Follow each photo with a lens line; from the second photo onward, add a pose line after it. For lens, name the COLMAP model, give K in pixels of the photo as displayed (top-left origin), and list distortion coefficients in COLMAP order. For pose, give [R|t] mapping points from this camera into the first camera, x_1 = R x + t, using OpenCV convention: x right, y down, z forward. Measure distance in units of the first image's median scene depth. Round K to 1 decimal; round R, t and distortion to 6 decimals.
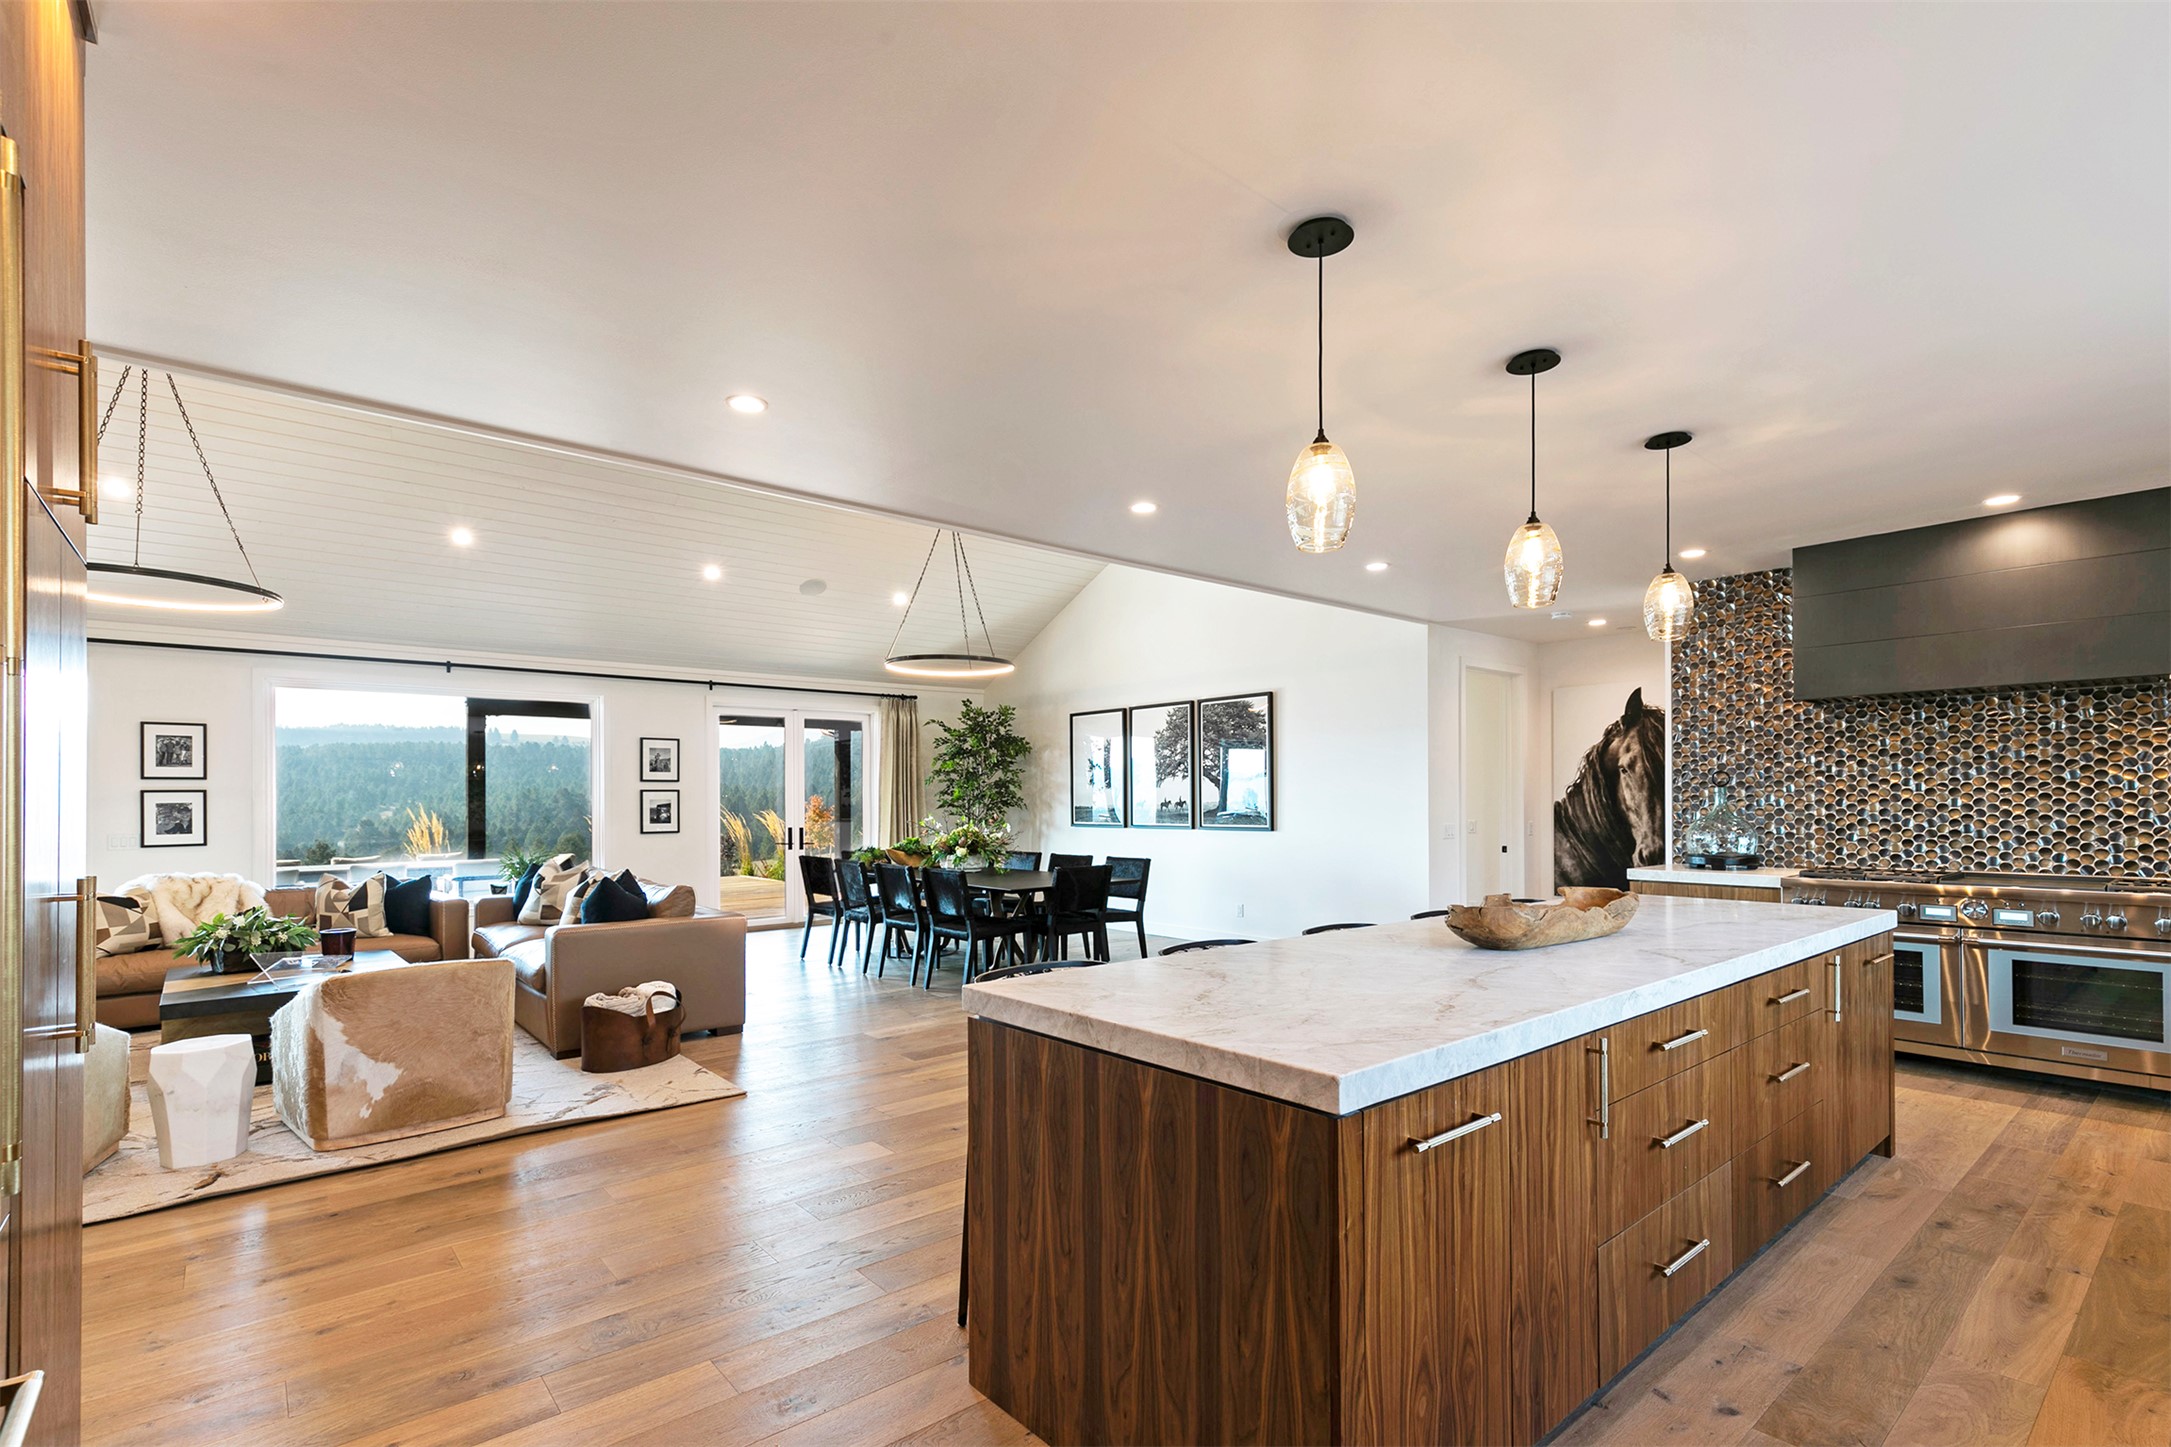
lens RADIAL K [[982.5, 0, 1066.3], [0, 982.5, 783.0], [0, 0, 1]] dist [0.014361, -0.000273]
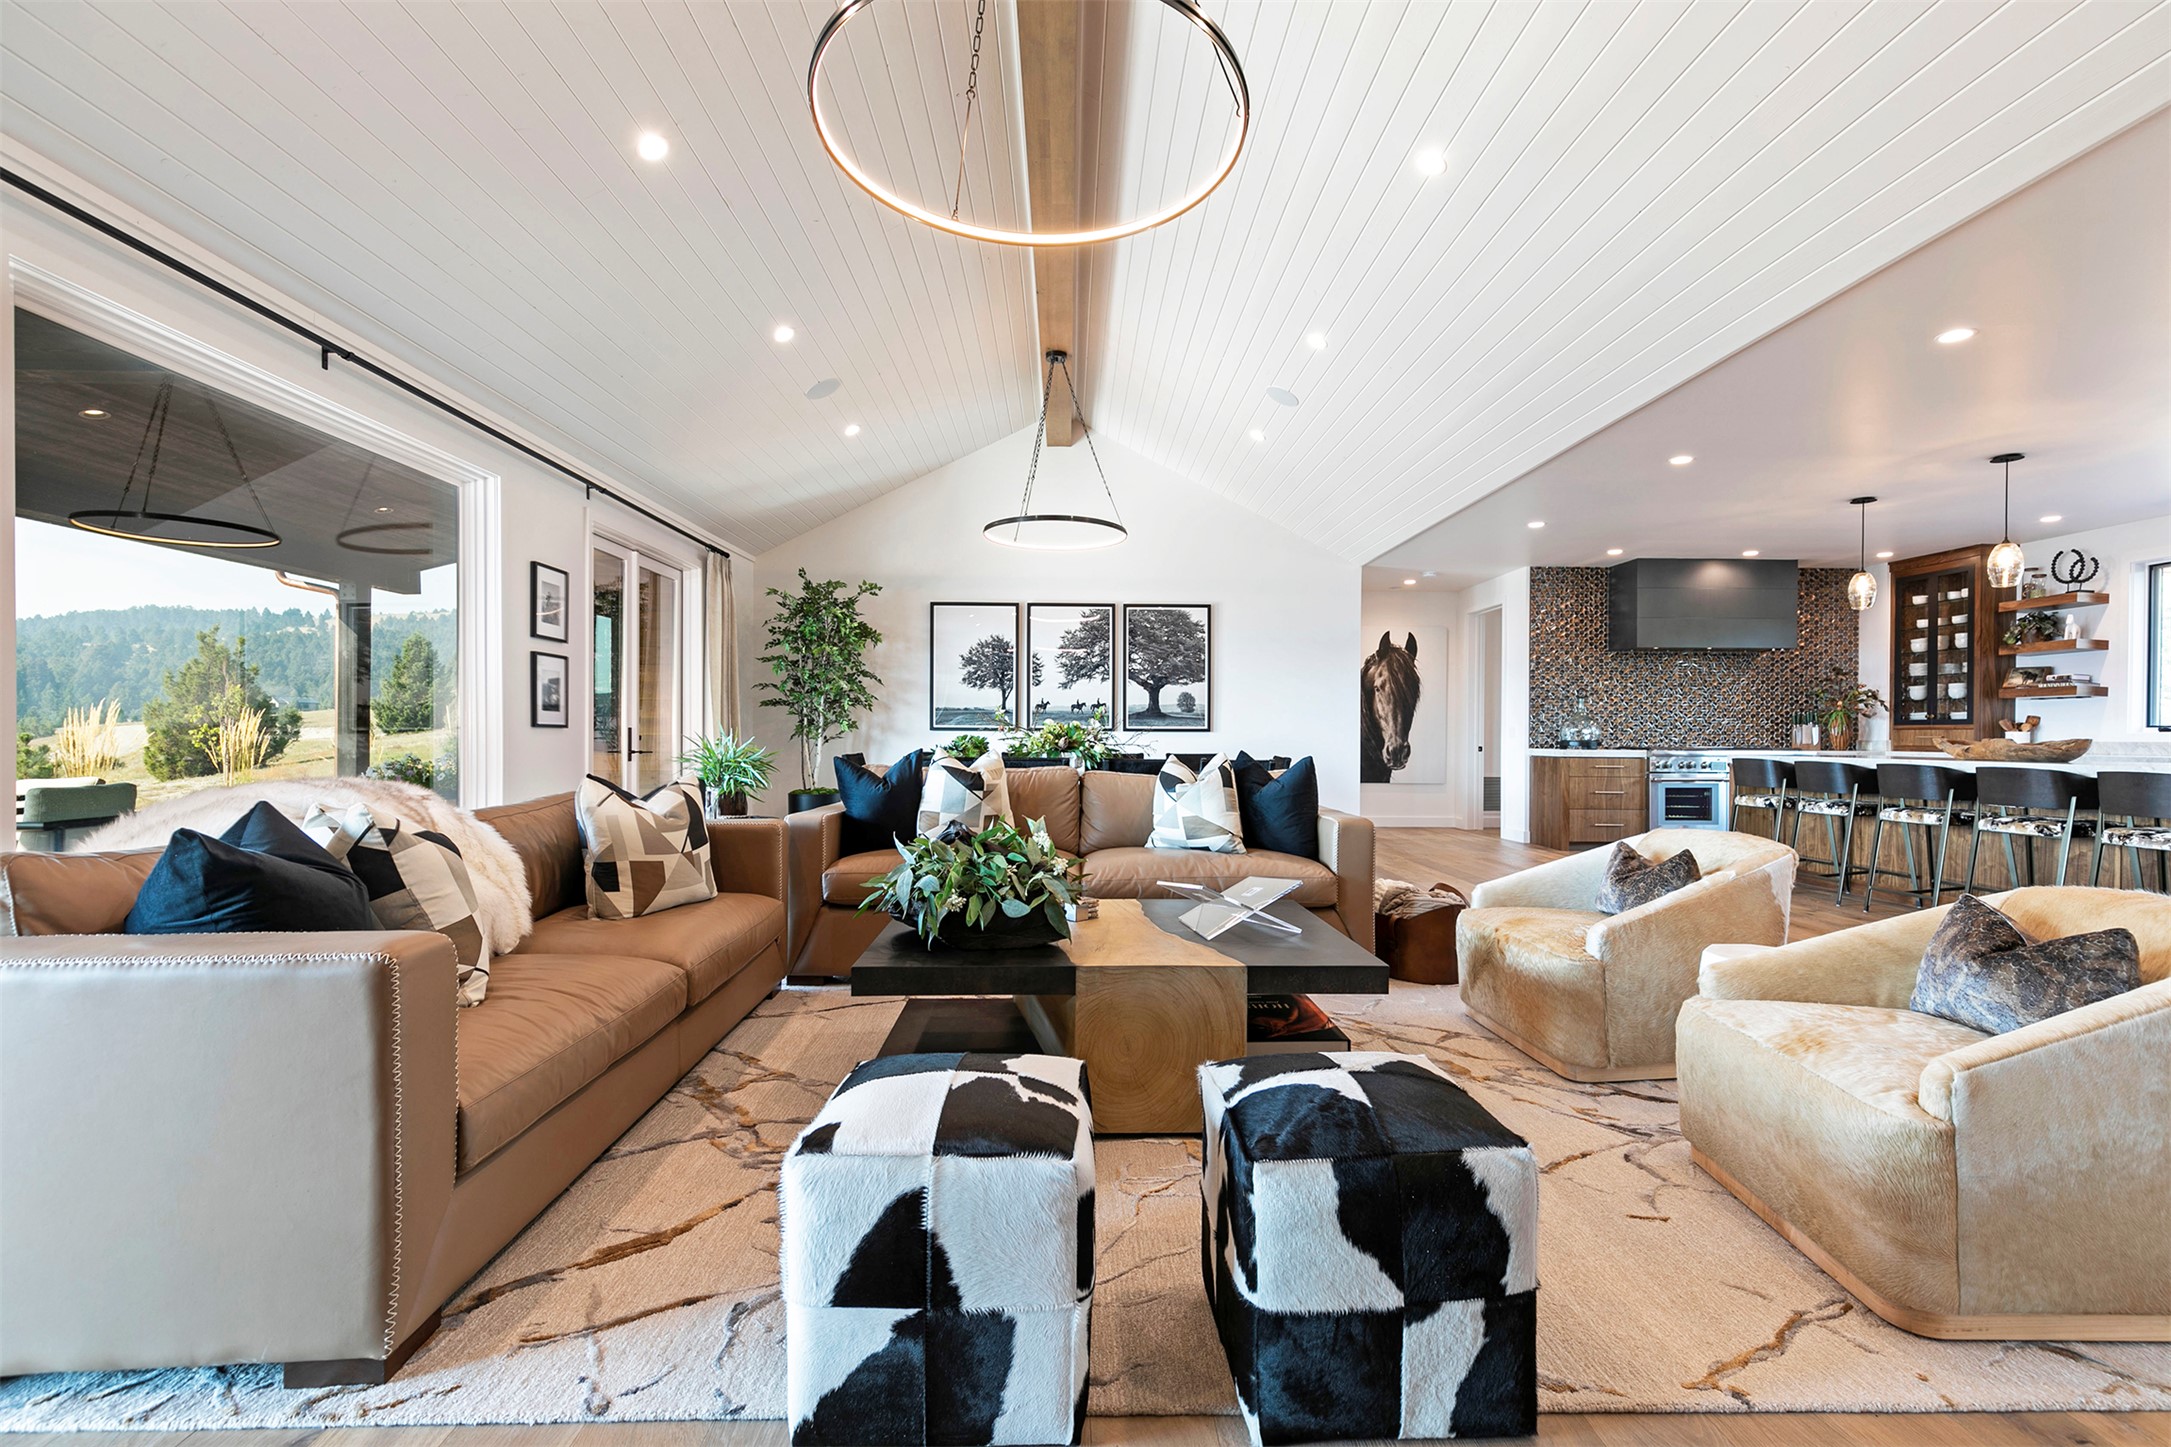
lens RADIAL K [[997.6, 0, 1105.9], [0, 997.6, 724.4], [0, 0, 1]] dist [0.003947, 0.000690]
pose [[0.621361, 0.017482, 0.783329, -0.765035], [-0.021997, 0.999746, -0.004864, 0.050785], [-0.783215, -0.014209, 0.621588, 0.413069]]
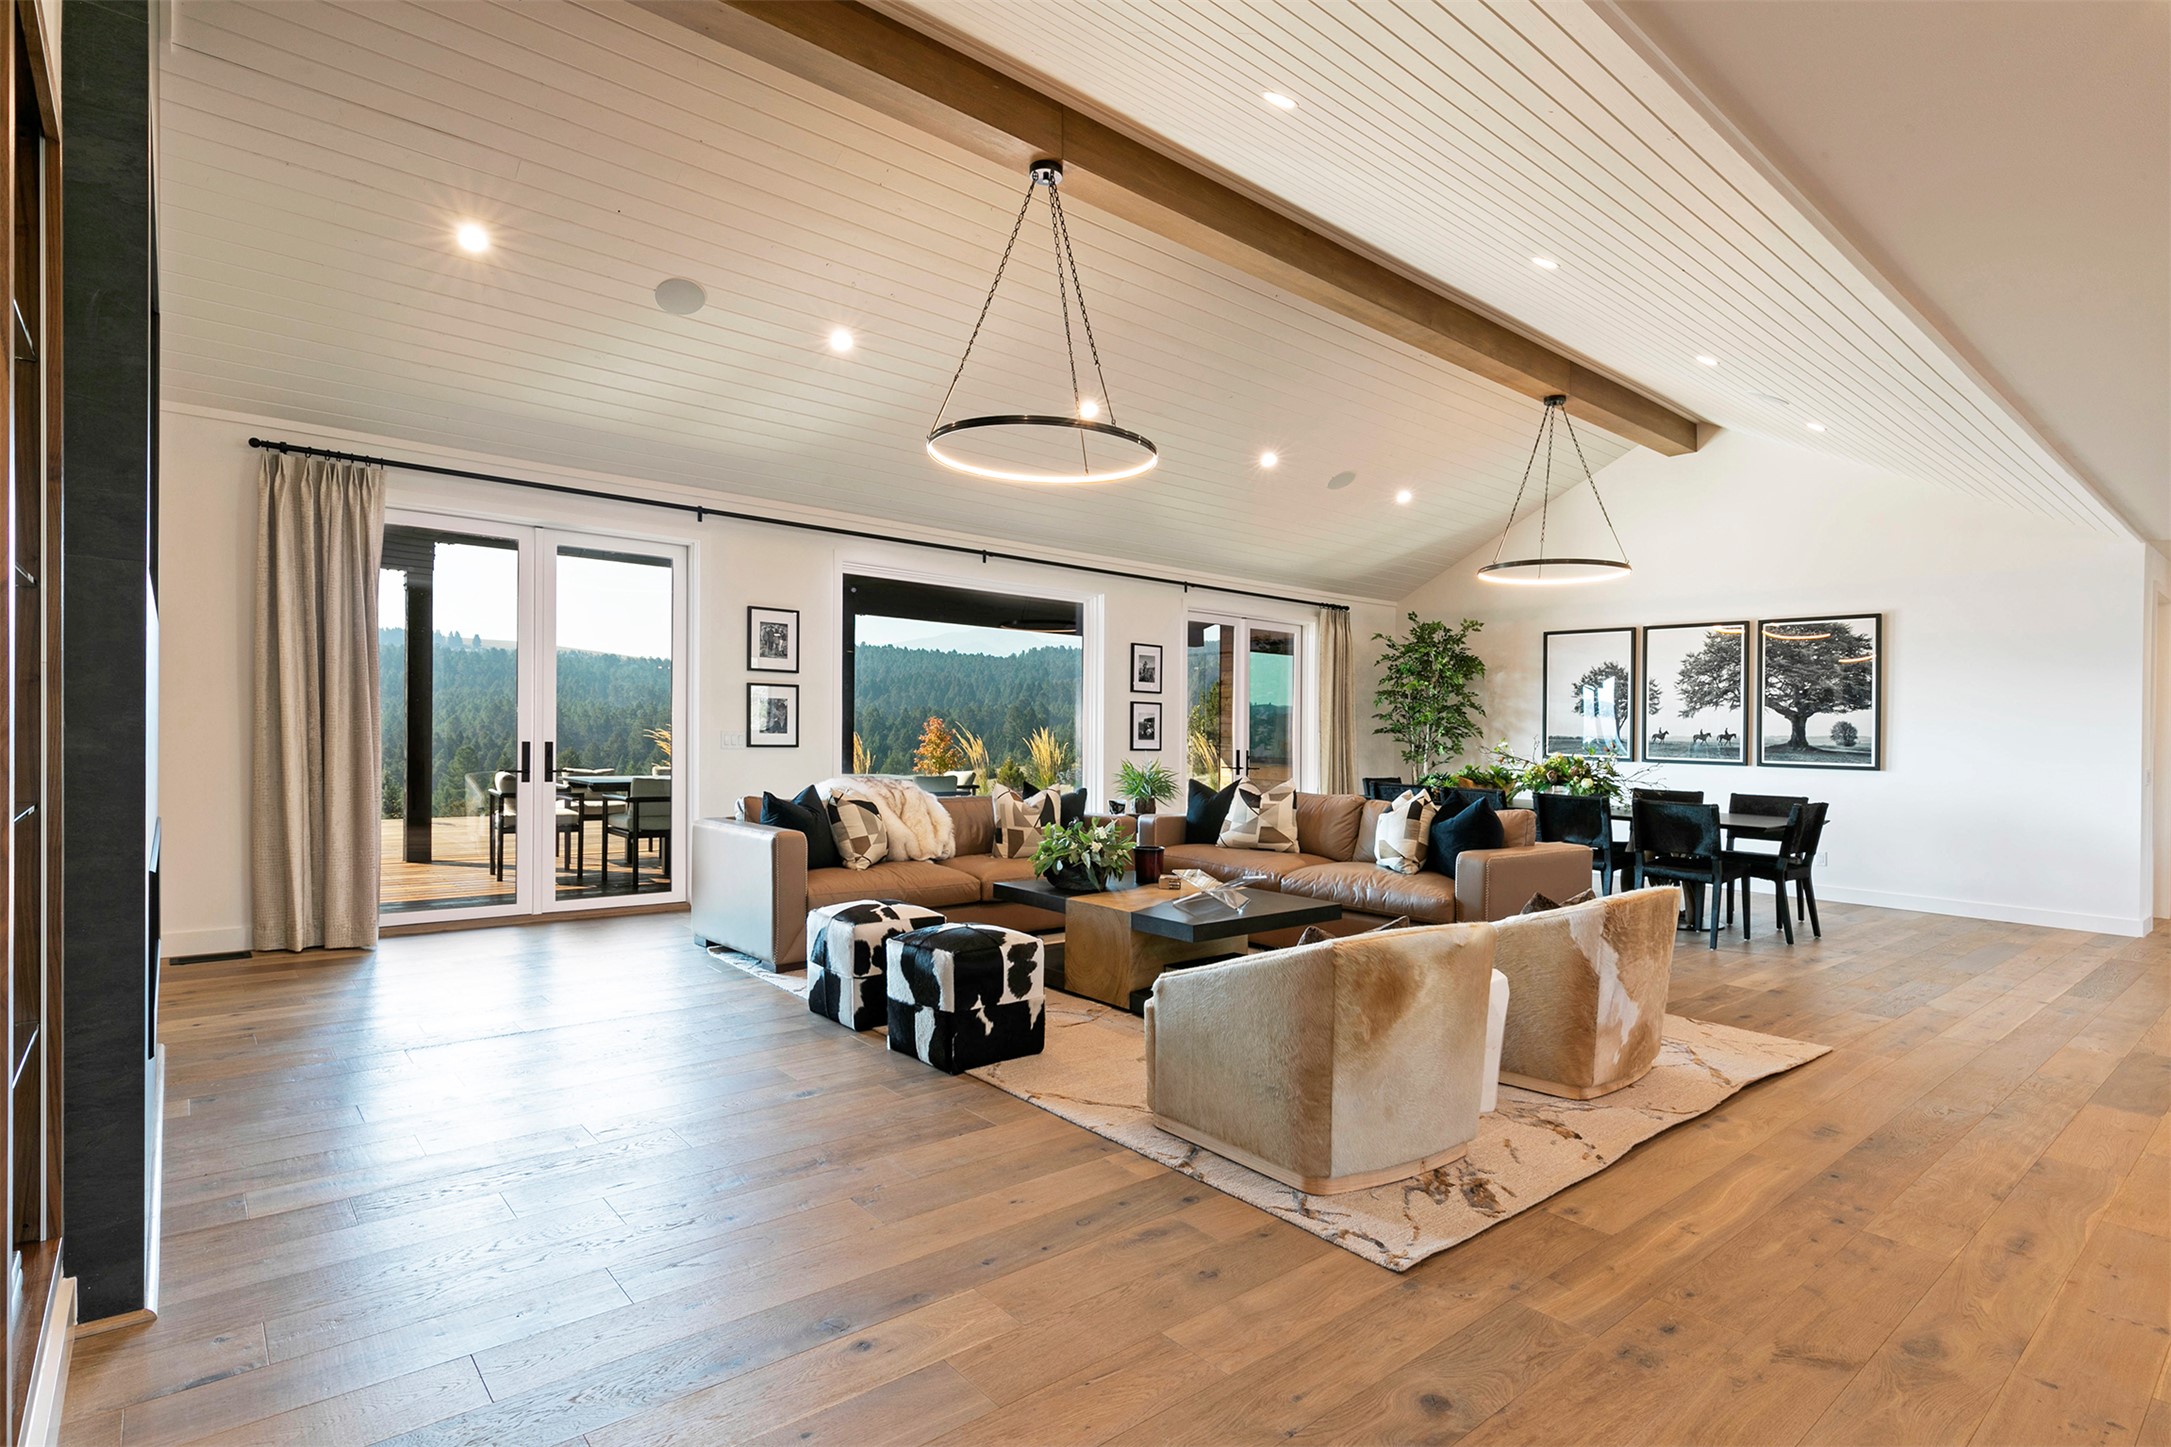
lens RADIAL K [[1078.3, 0, 1085.5], [0, 1078.3, 723.5], [0, 0, 1]] dist [0.017733, -0.000213]
pose [[0.999398, 0.032094, 0.013144, -0.543350], [-0.032224, 0.999433, 0.009808, 0.020825], [-0.012821, -0.010226, 0.999866, 0.026095]]
